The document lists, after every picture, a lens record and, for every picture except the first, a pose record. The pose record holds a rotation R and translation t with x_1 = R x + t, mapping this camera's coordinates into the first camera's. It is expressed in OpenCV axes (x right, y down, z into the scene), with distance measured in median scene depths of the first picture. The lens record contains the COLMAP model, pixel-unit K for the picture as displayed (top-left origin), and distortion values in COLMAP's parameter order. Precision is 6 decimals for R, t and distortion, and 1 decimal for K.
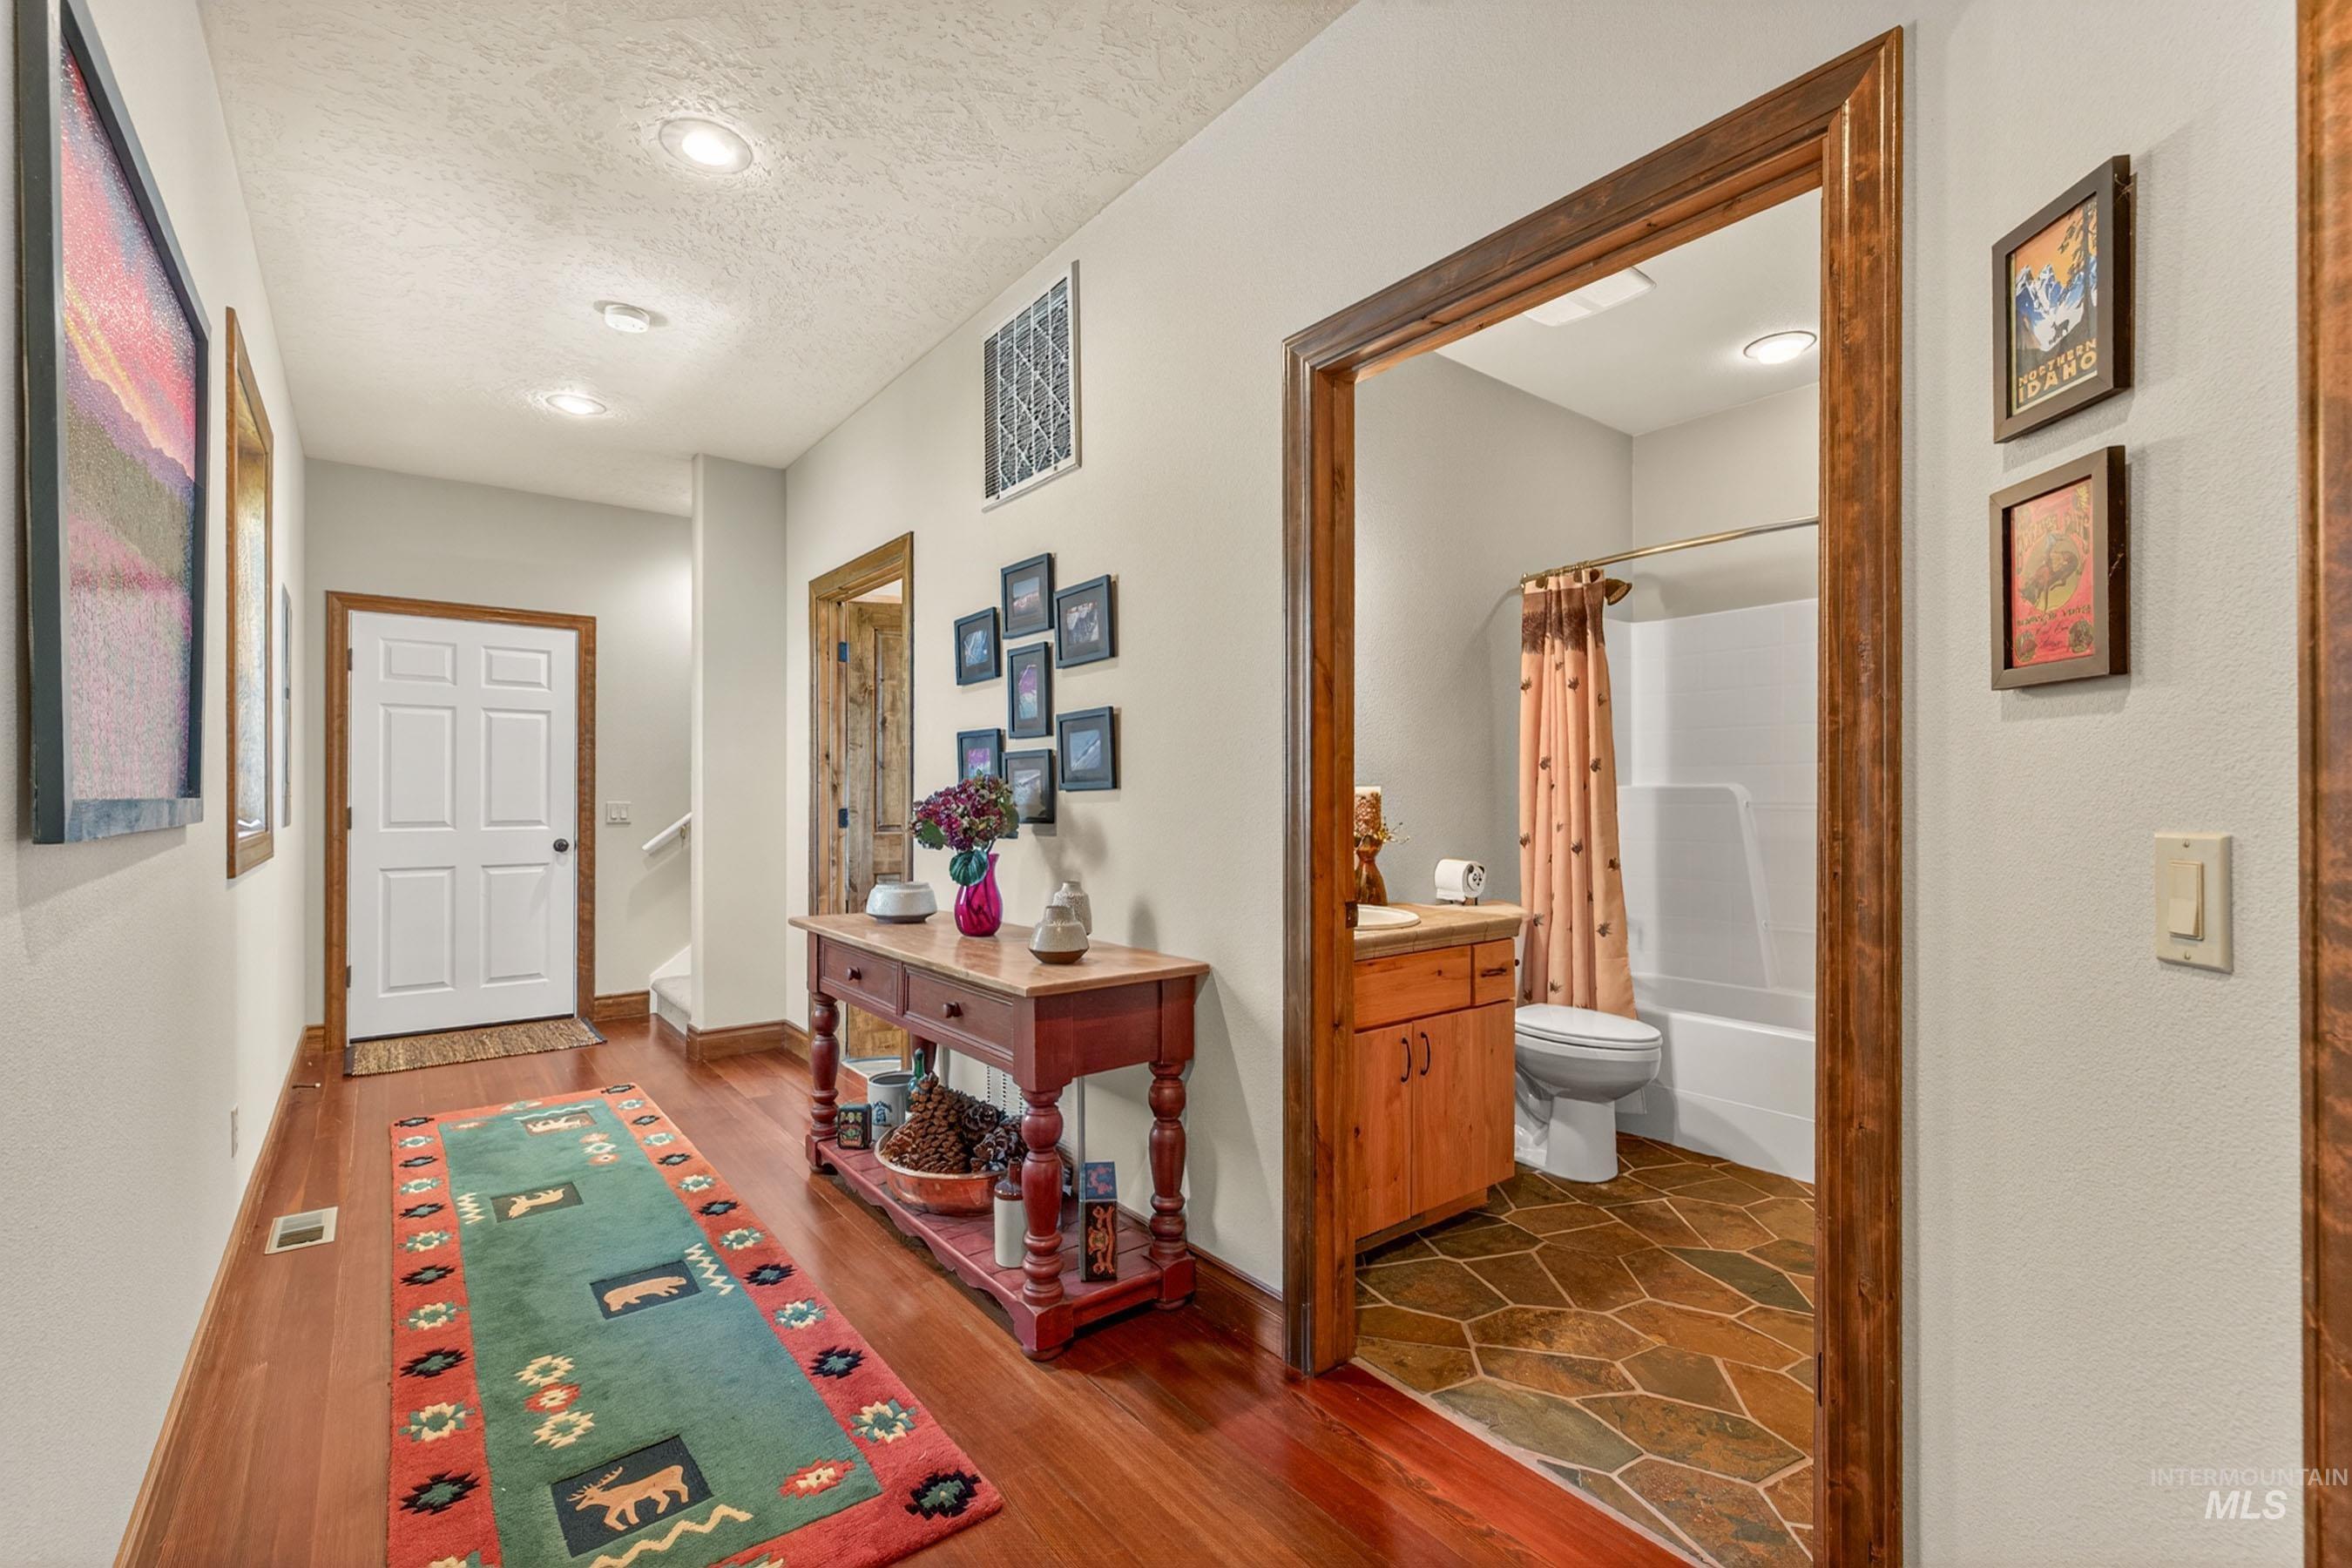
lens RADIAL K [[1017.9, 0, 1159.2], [0, 1017.9, 788.8], [0, 0, 1]] dist [0.000477, -0.000044]
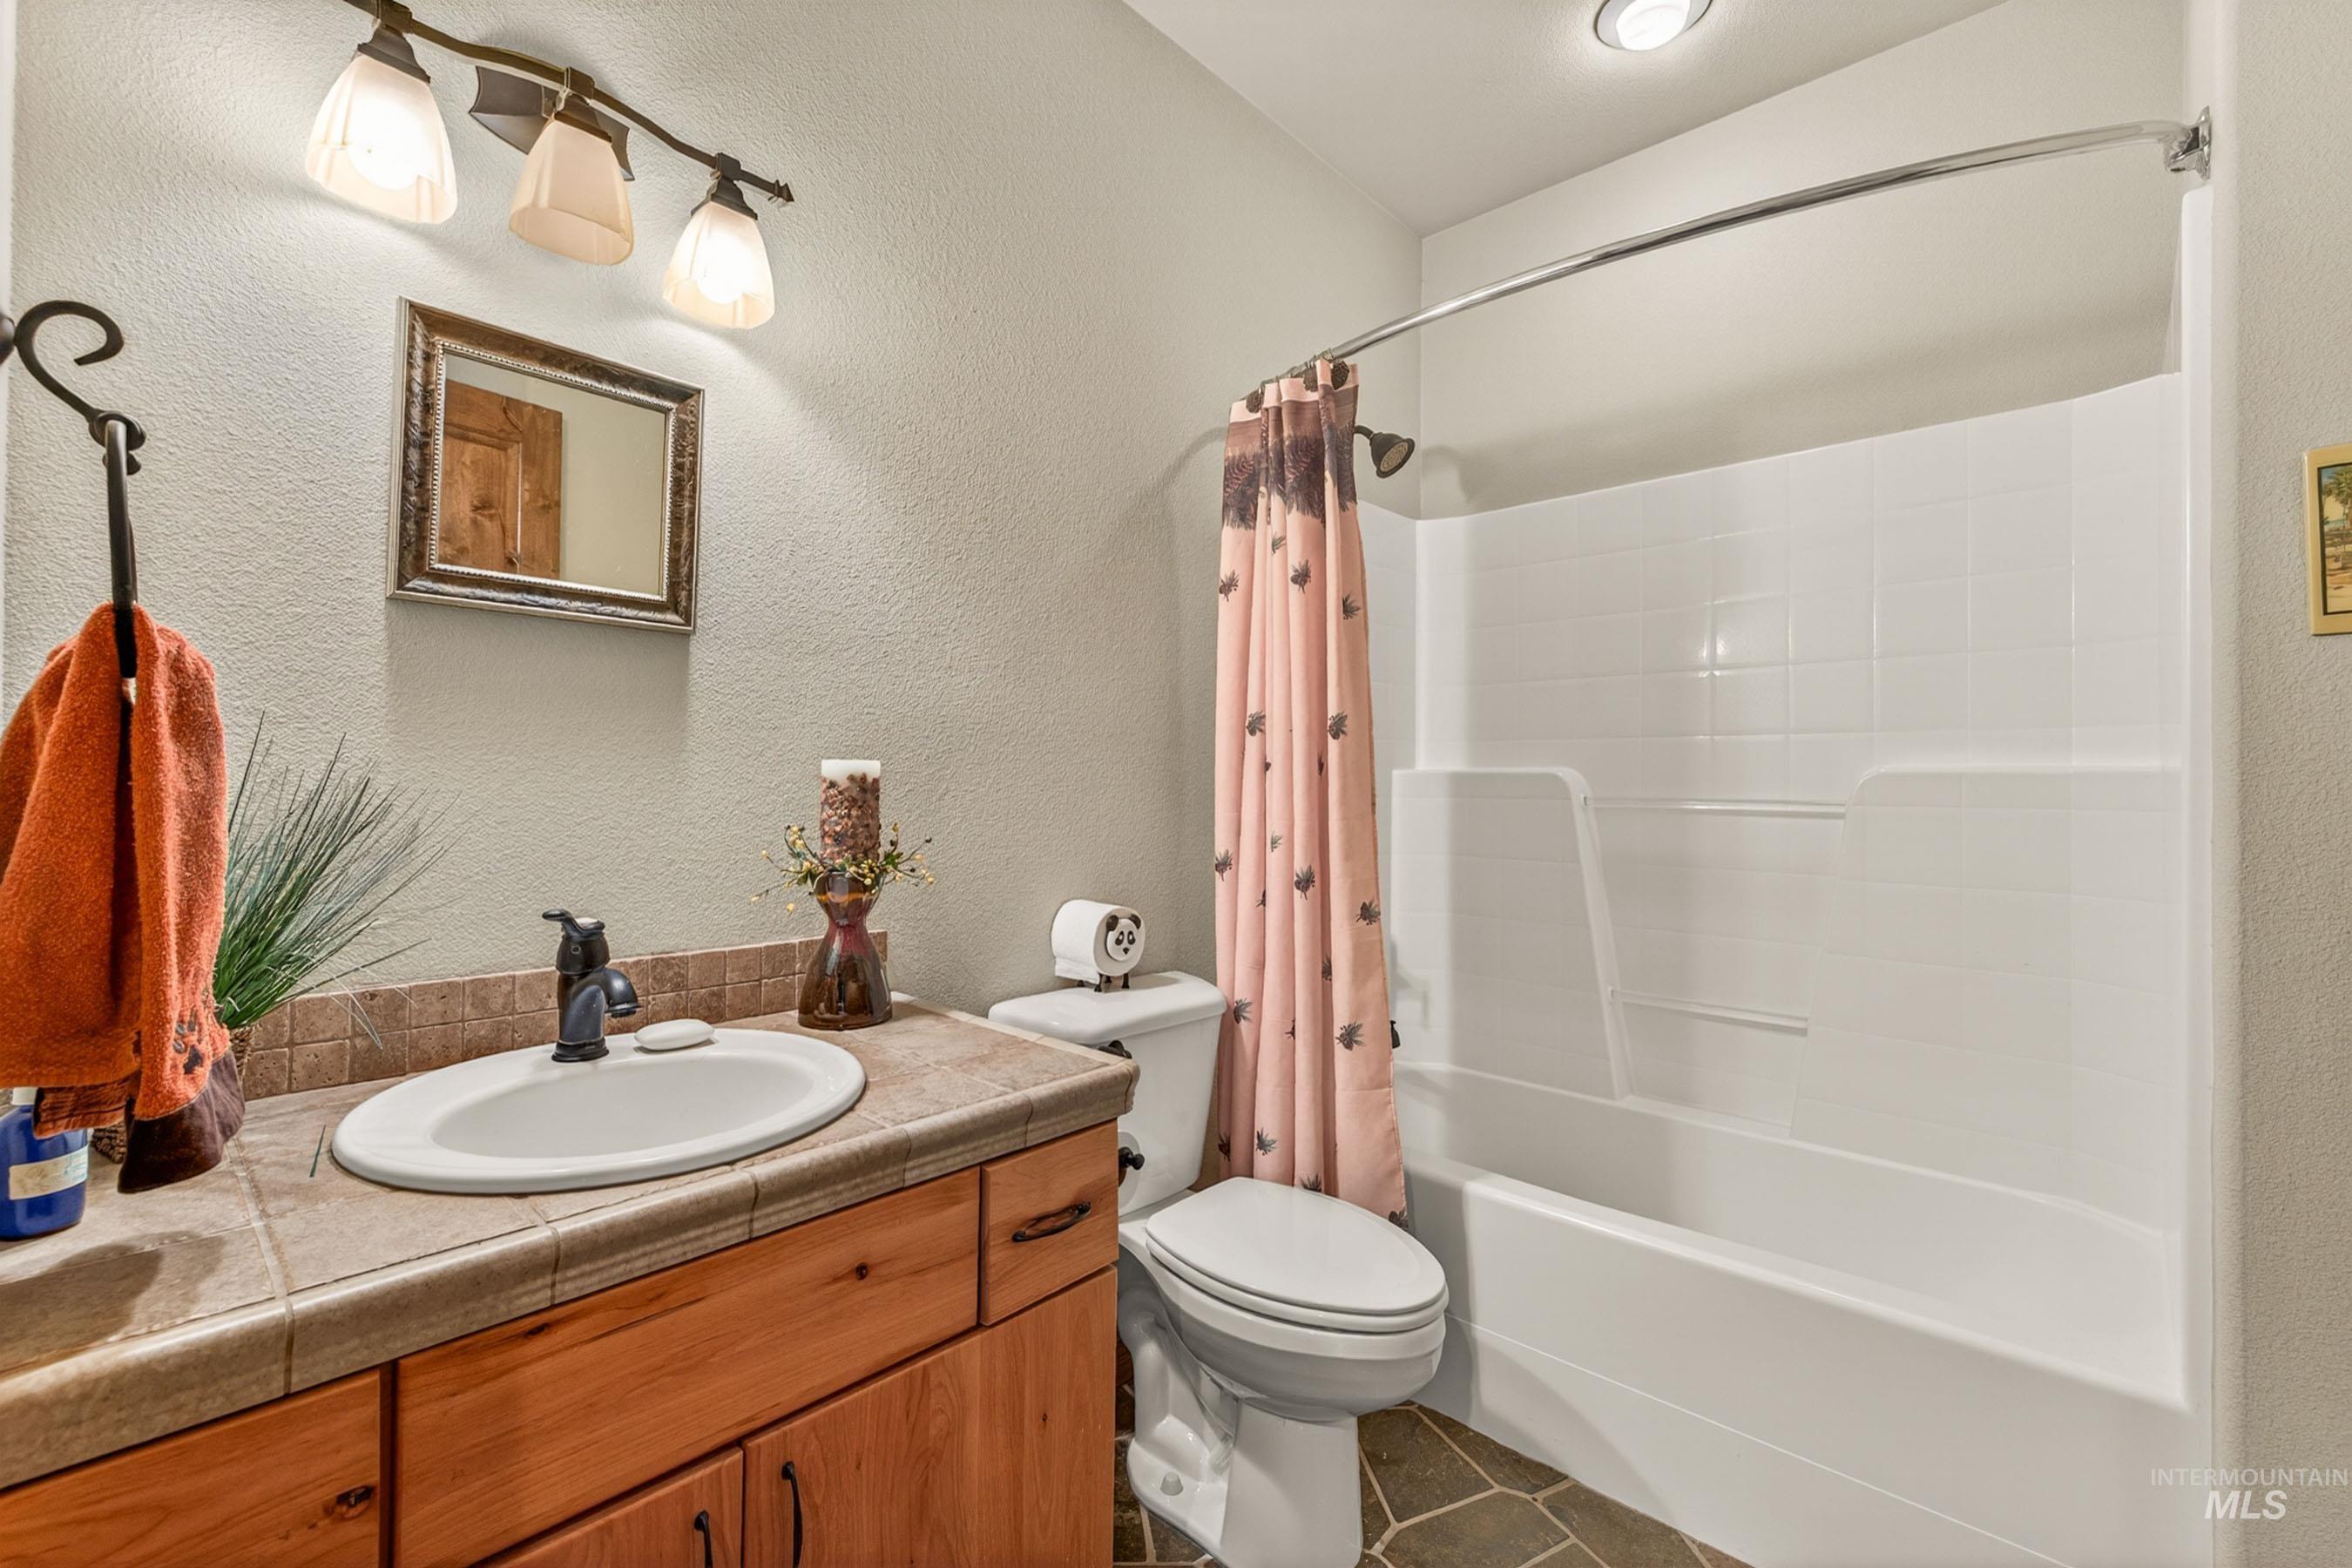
lens RADIAL K [[985.2, 0, 1181.3], [0, 985.2, 764.8], [0, 0, 1]] dist [0.000394, -0.000268]
pose [[0.984969, 0.010693, 0.172402, 0.252901], [-0.009137, 0.999910, -0.009815, 0.002412], [-0.172492, 0.008092, 0.984978, 0.492896]]
